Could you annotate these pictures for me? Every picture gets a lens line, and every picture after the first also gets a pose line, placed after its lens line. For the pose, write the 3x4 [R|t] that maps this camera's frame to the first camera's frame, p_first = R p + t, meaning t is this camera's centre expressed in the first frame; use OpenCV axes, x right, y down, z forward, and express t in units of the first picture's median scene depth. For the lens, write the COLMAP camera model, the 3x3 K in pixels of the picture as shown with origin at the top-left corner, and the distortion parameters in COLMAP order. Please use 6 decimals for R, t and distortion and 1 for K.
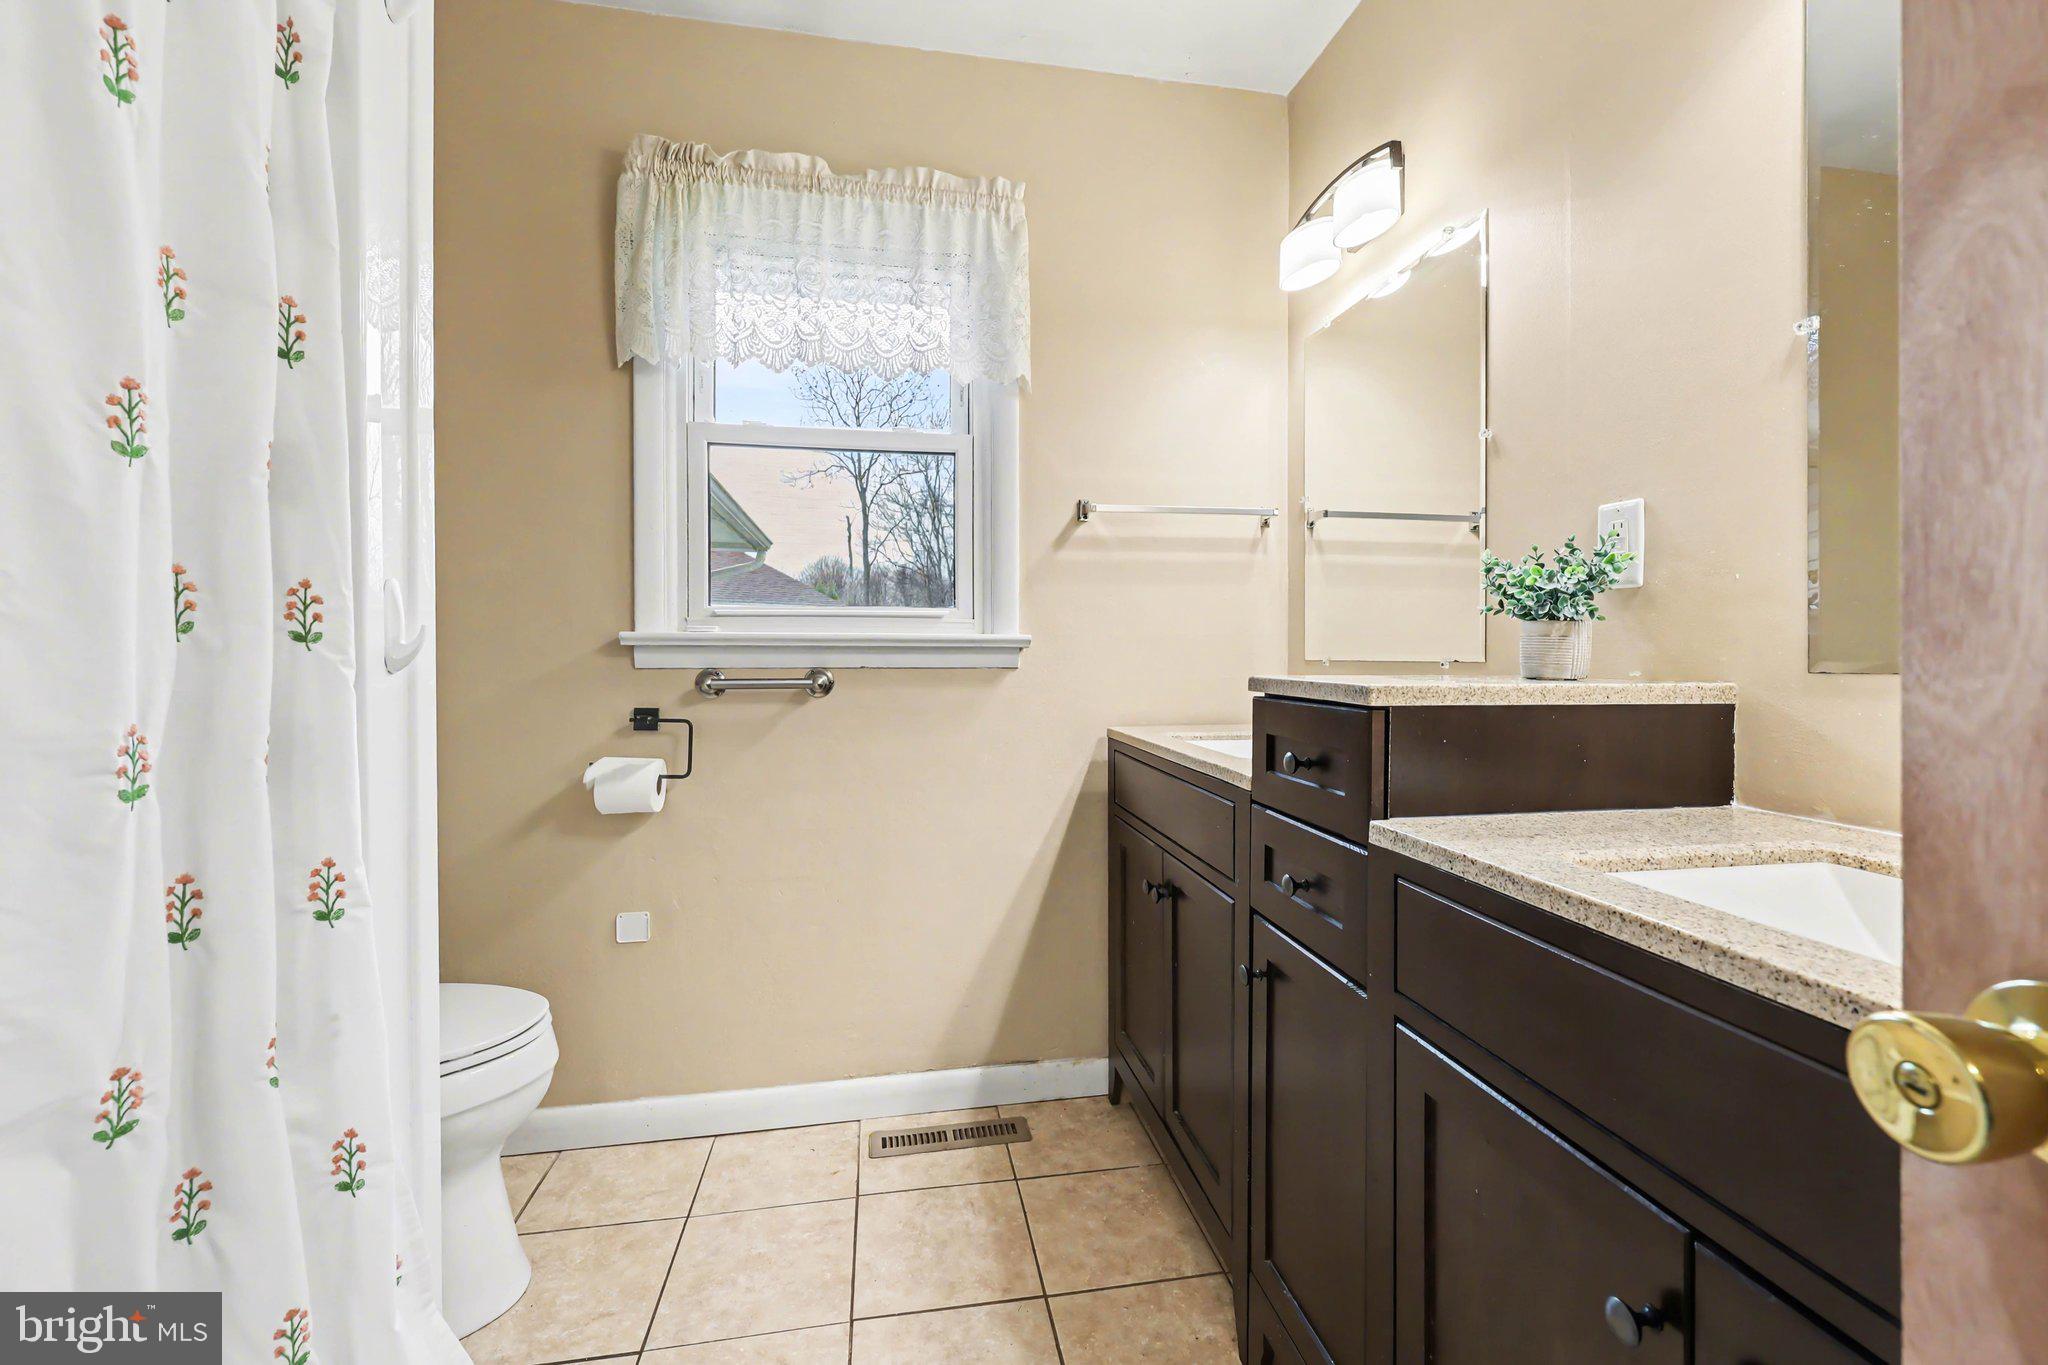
lens RADIAL K [[867.5, 0, 1034.0], [0, 867.5, 661.6], [0, 0, 1]] dist [-0.000198, 0.000028]
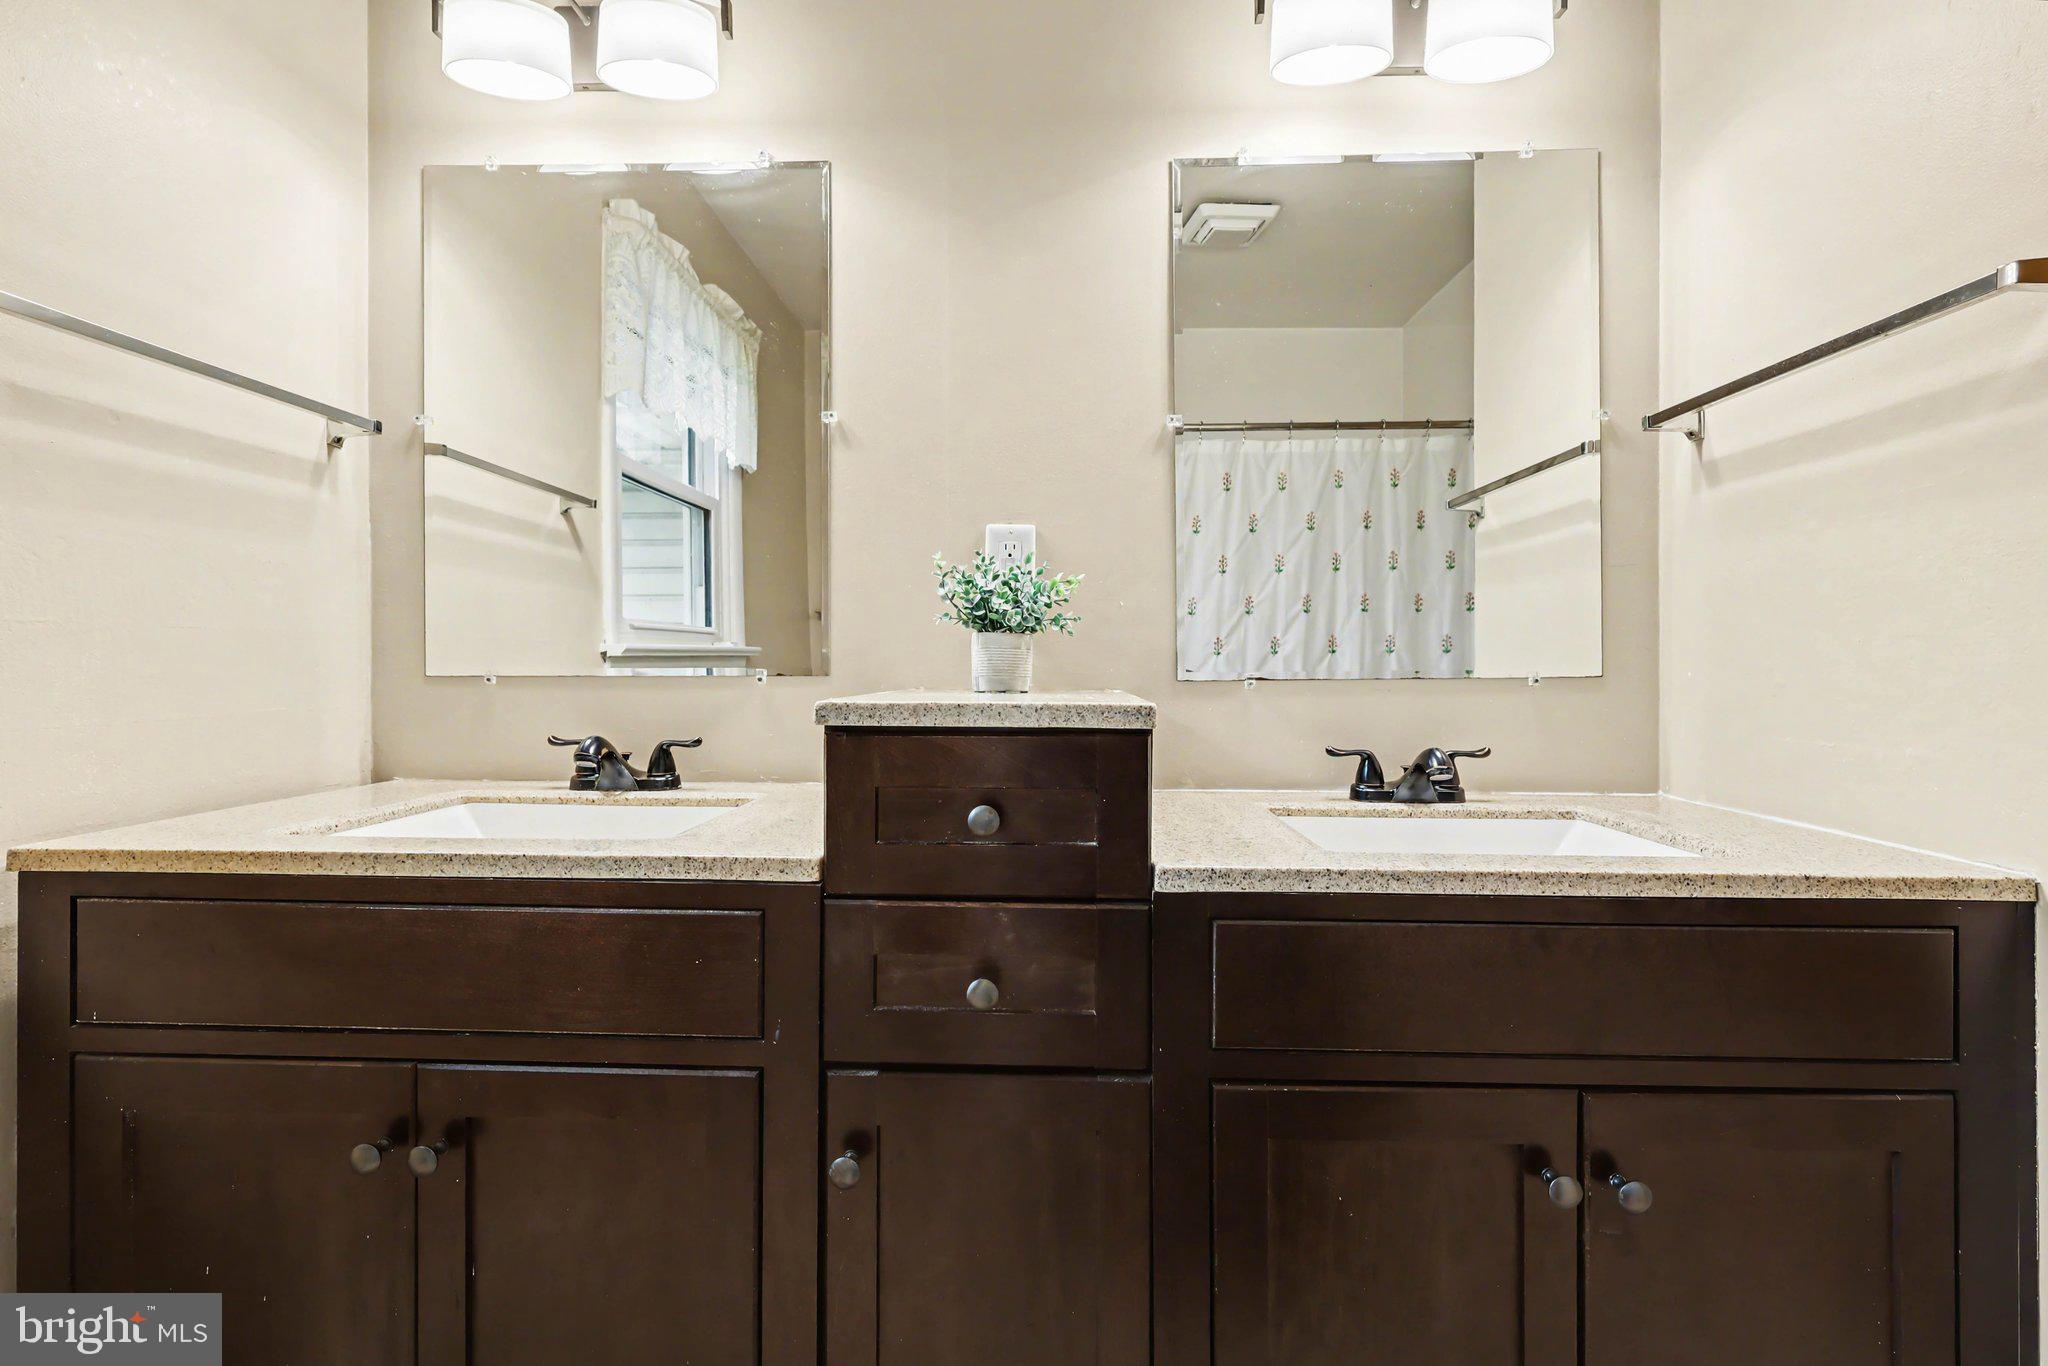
lens RADIAL K [[867.5, 0, 1034.0], [0, 867.5, 662.1], [0, 0, 1]] dist [-0.000198, 0.000028]
pose [[0.195357, 0.005668, 0.980716, -0.368089], [0.007029, 0.999950, -0.007179, -0.006467], [-0.980707, 0.008296, 0.195307, 0.763708]]
